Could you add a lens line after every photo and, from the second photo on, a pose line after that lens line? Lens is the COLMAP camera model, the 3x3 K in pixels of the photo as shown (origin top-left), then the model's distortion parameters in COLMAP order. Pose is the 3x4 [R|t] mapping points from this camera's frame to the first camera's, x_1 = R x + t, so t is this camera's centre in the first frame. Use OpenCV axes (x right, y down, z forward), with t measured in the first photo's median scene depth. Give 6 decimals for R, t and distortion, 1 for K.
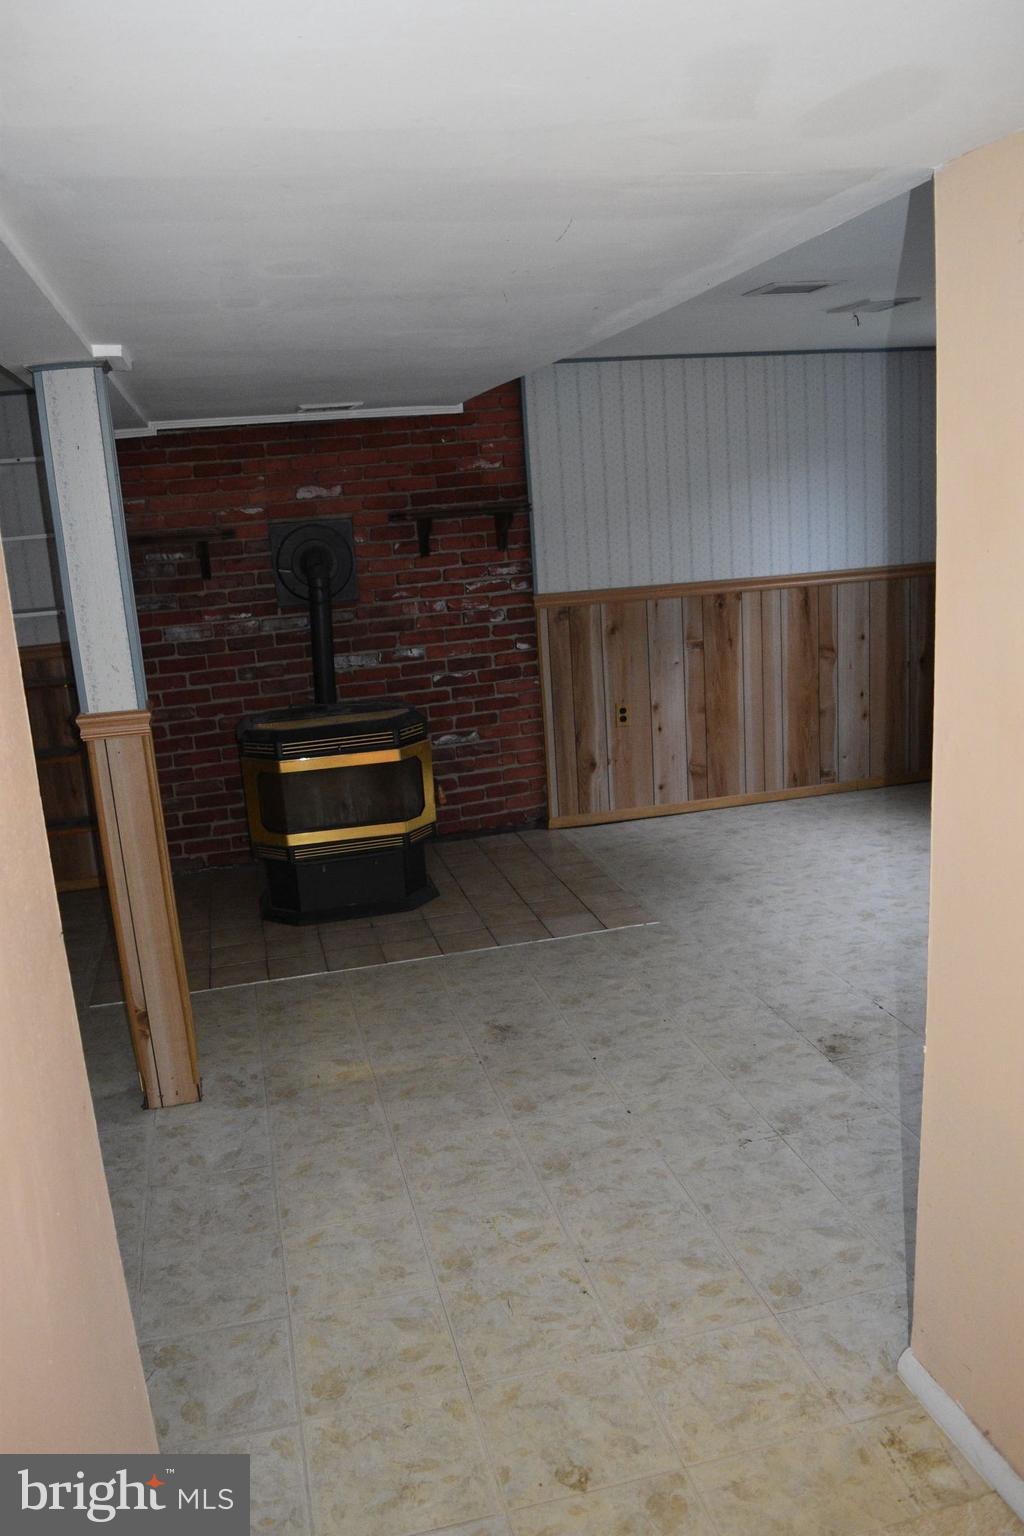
lens RADIAL K [[1192.1, 0, 489.8], [0, 1192.1, 765.1], [0, 0, 1]] dist [-0.096660, 0.004818]
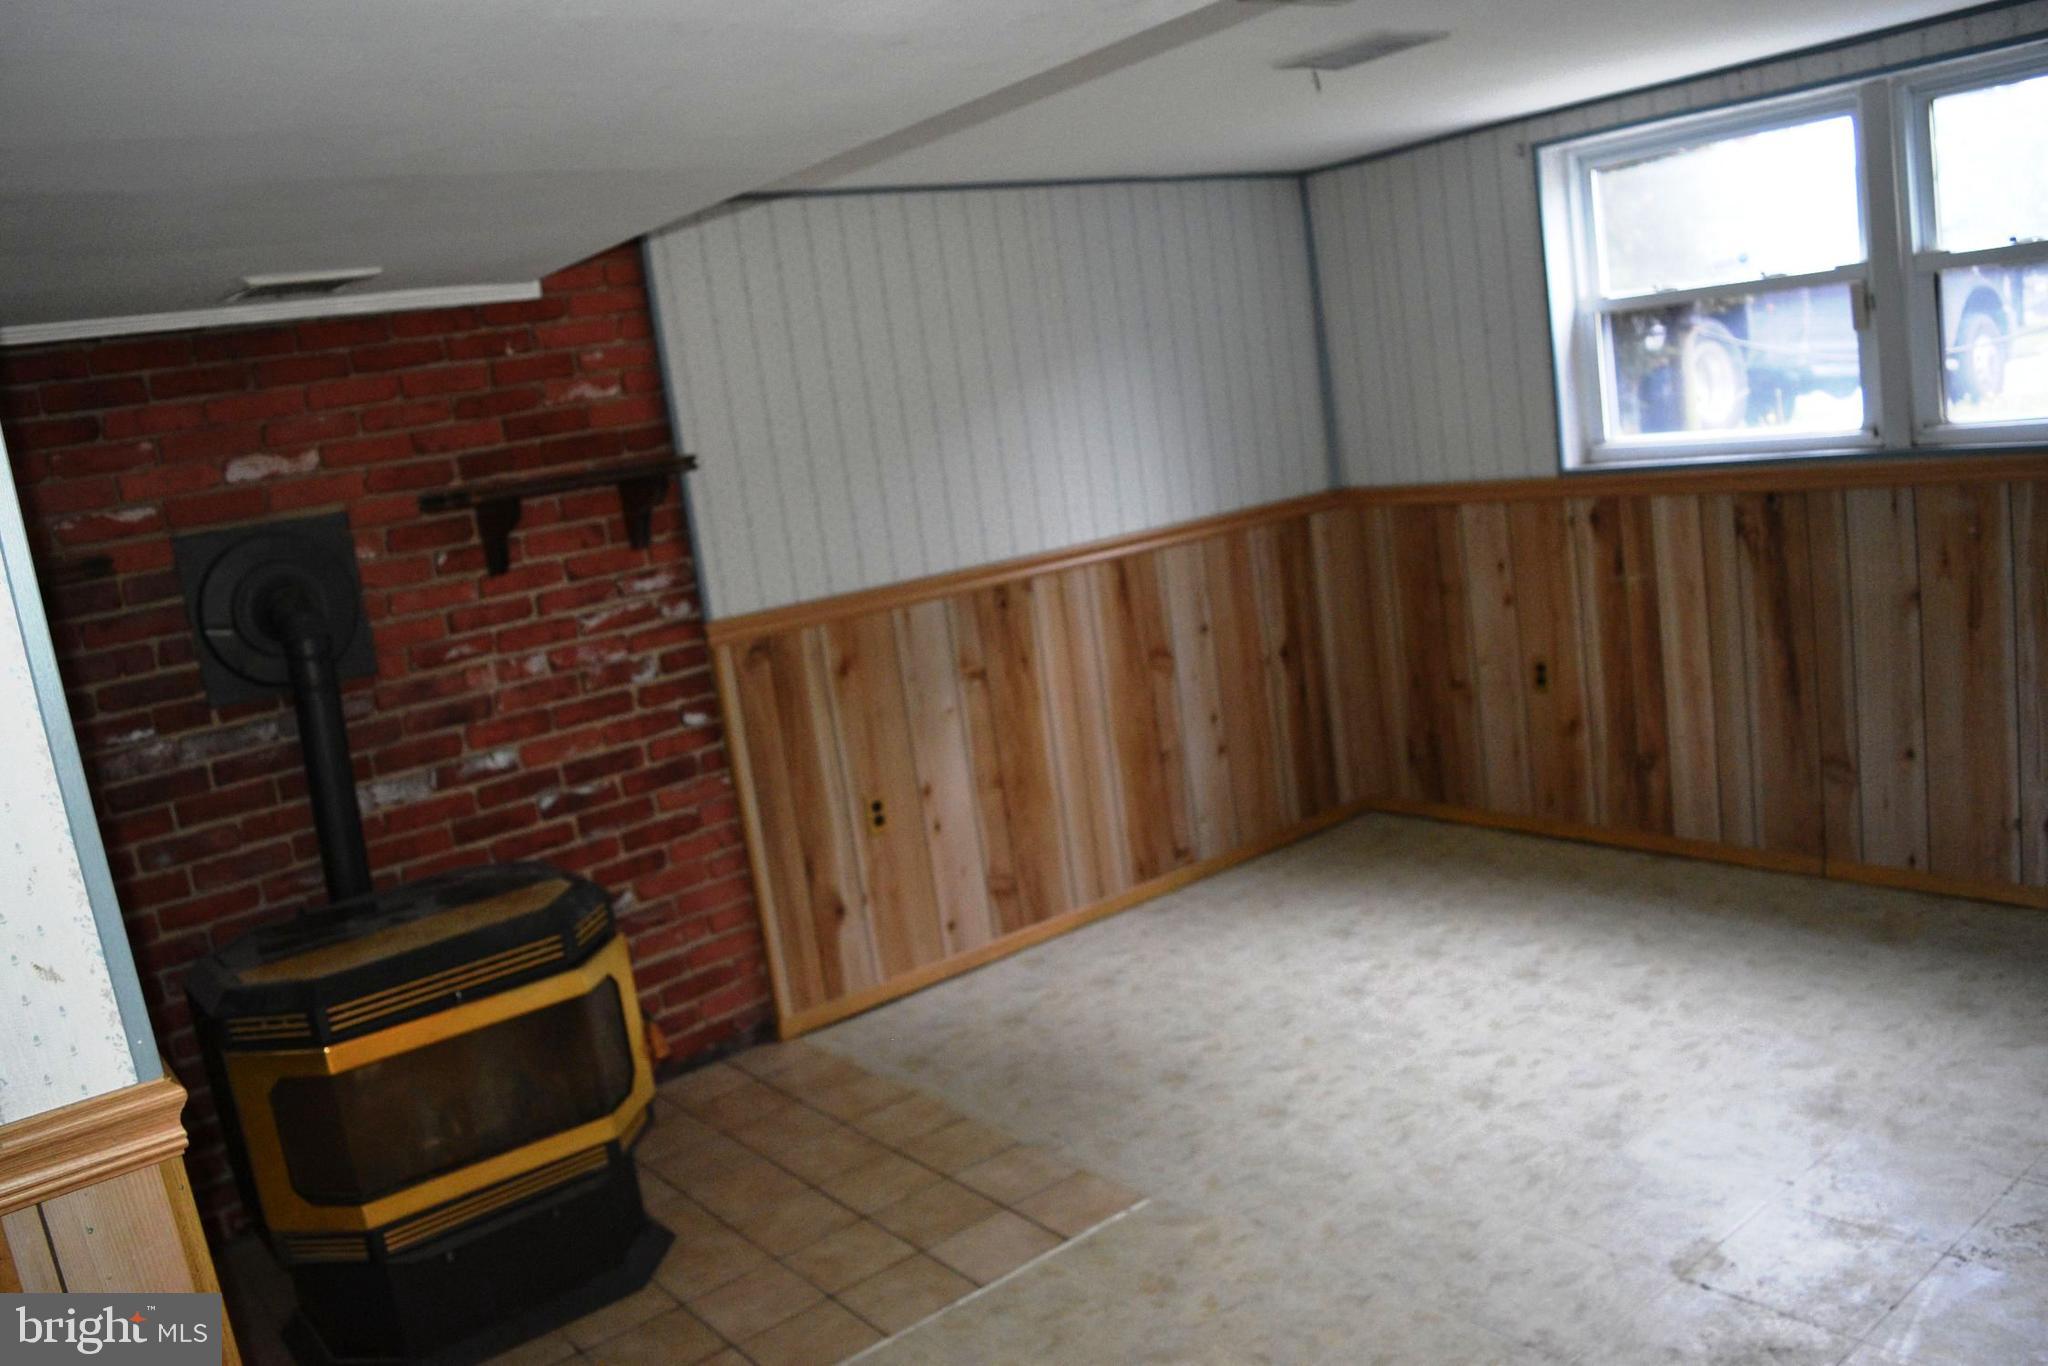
lens RADIAL K [[1605.7, 0, 1029.1], [0, 1605.7, 685.2], [0, 0, 1]] dist [-0.095674, 0.023709]
pose [[0.906082, -0.130103, 0.402601, -0.127697], [0.166829, 0.984315, -0.057373, -0.048589], [-0.388822, 0.119150, 0.913576, 0.278225]]
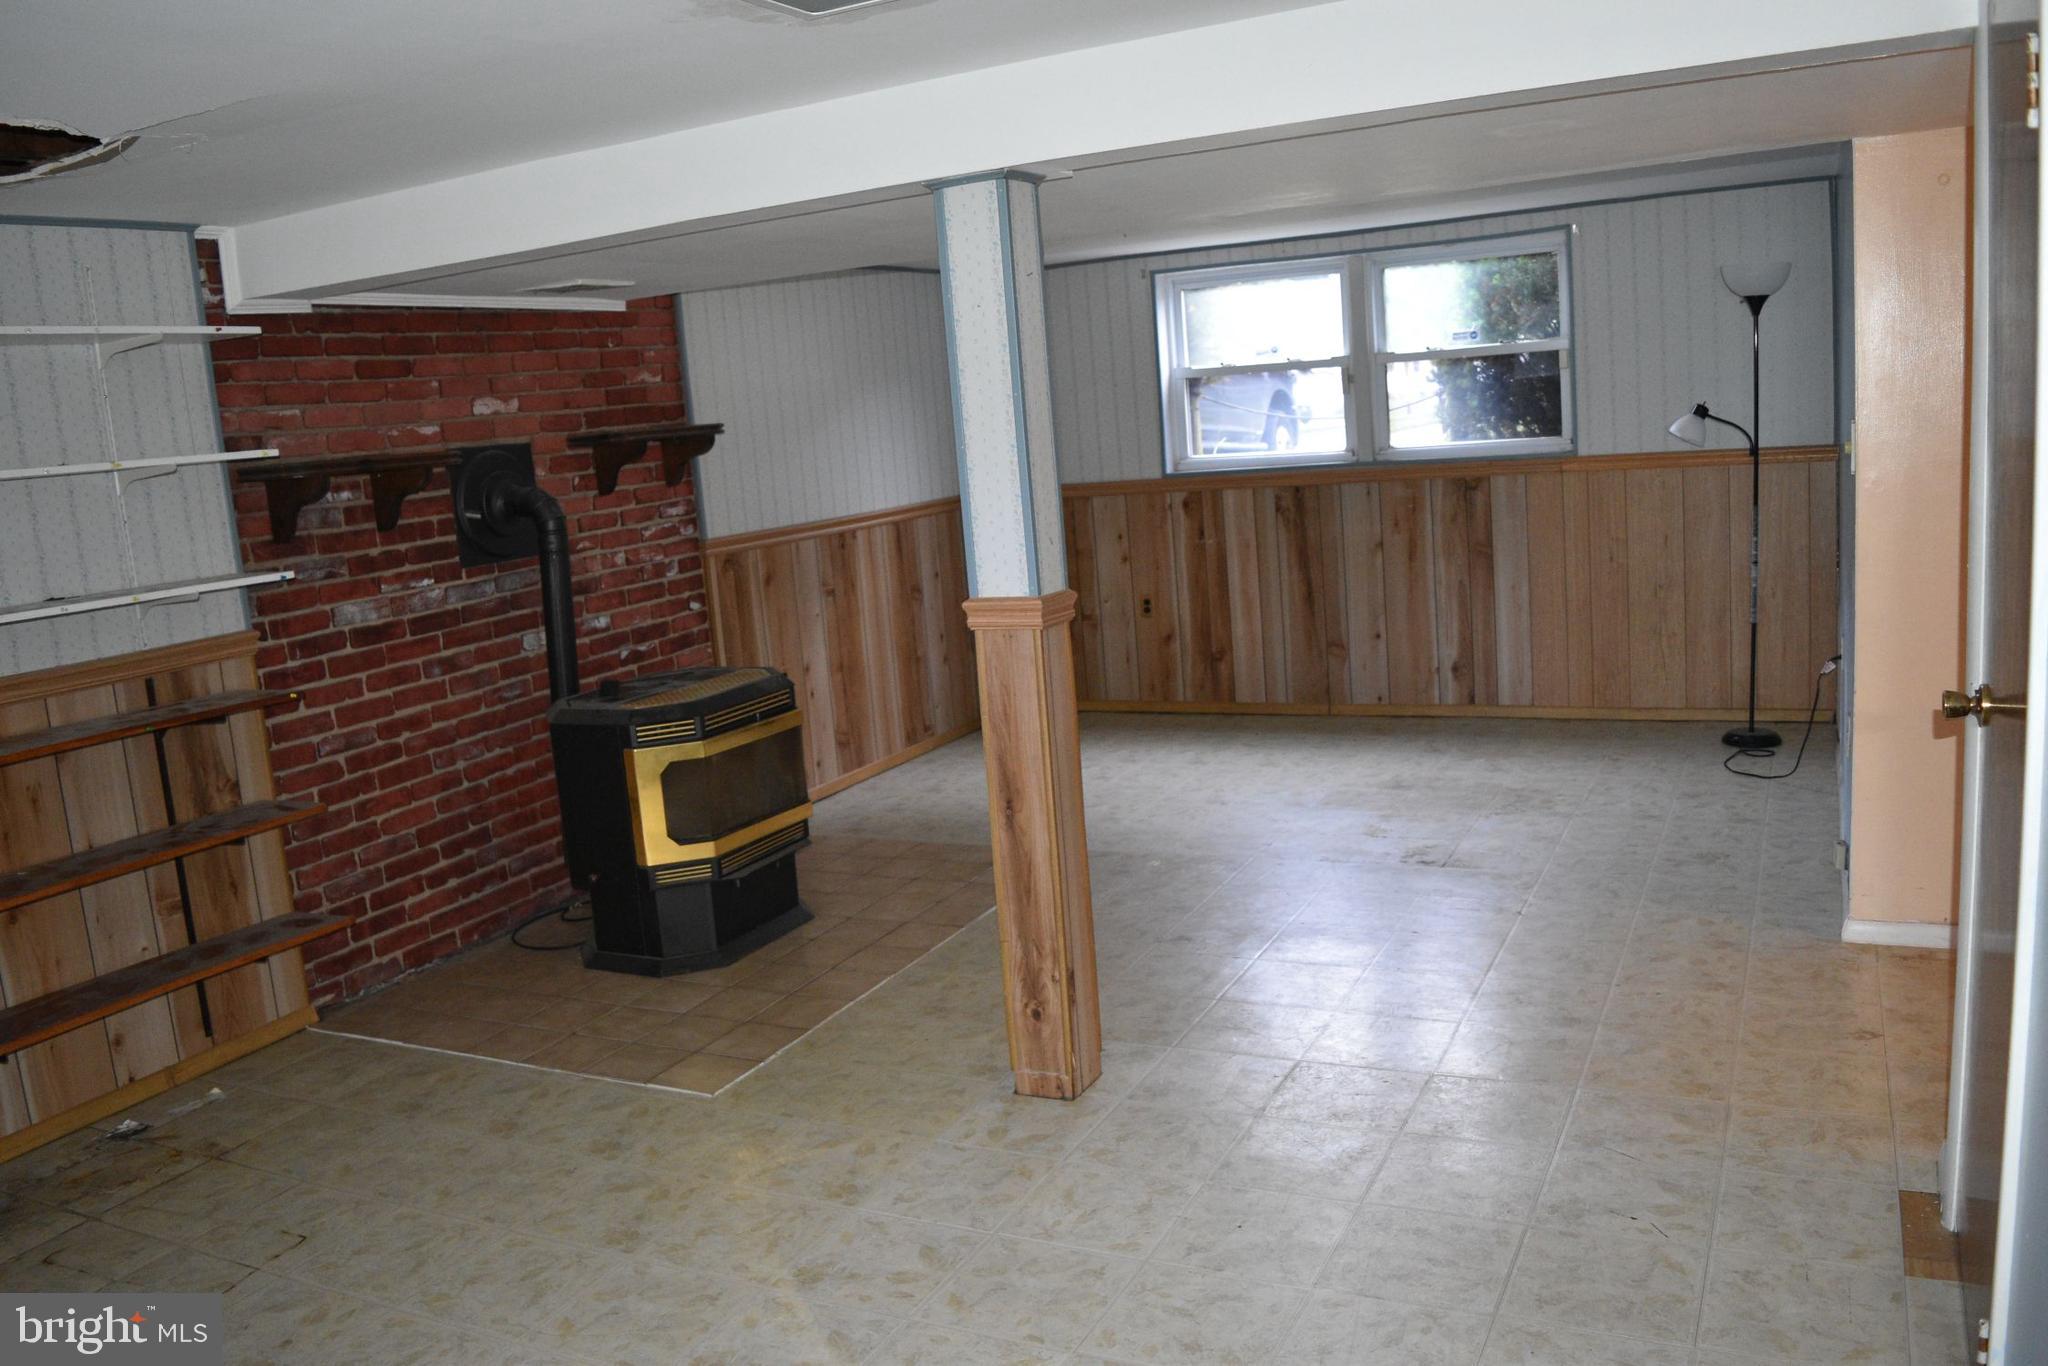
lens RADIAL K [[1605.7, 0, 1029.1], [0, 1605.7, 685.2], [0, 0, 1]] dist [-0.095674, 0.023709]
pose [[0.637681, -0.114850, 0.761691, -0.657489], [0.206816, 0.978043, -0.025673, 0.025391], [-0.742018, 0.173901, 0.647432, 0.158329]]
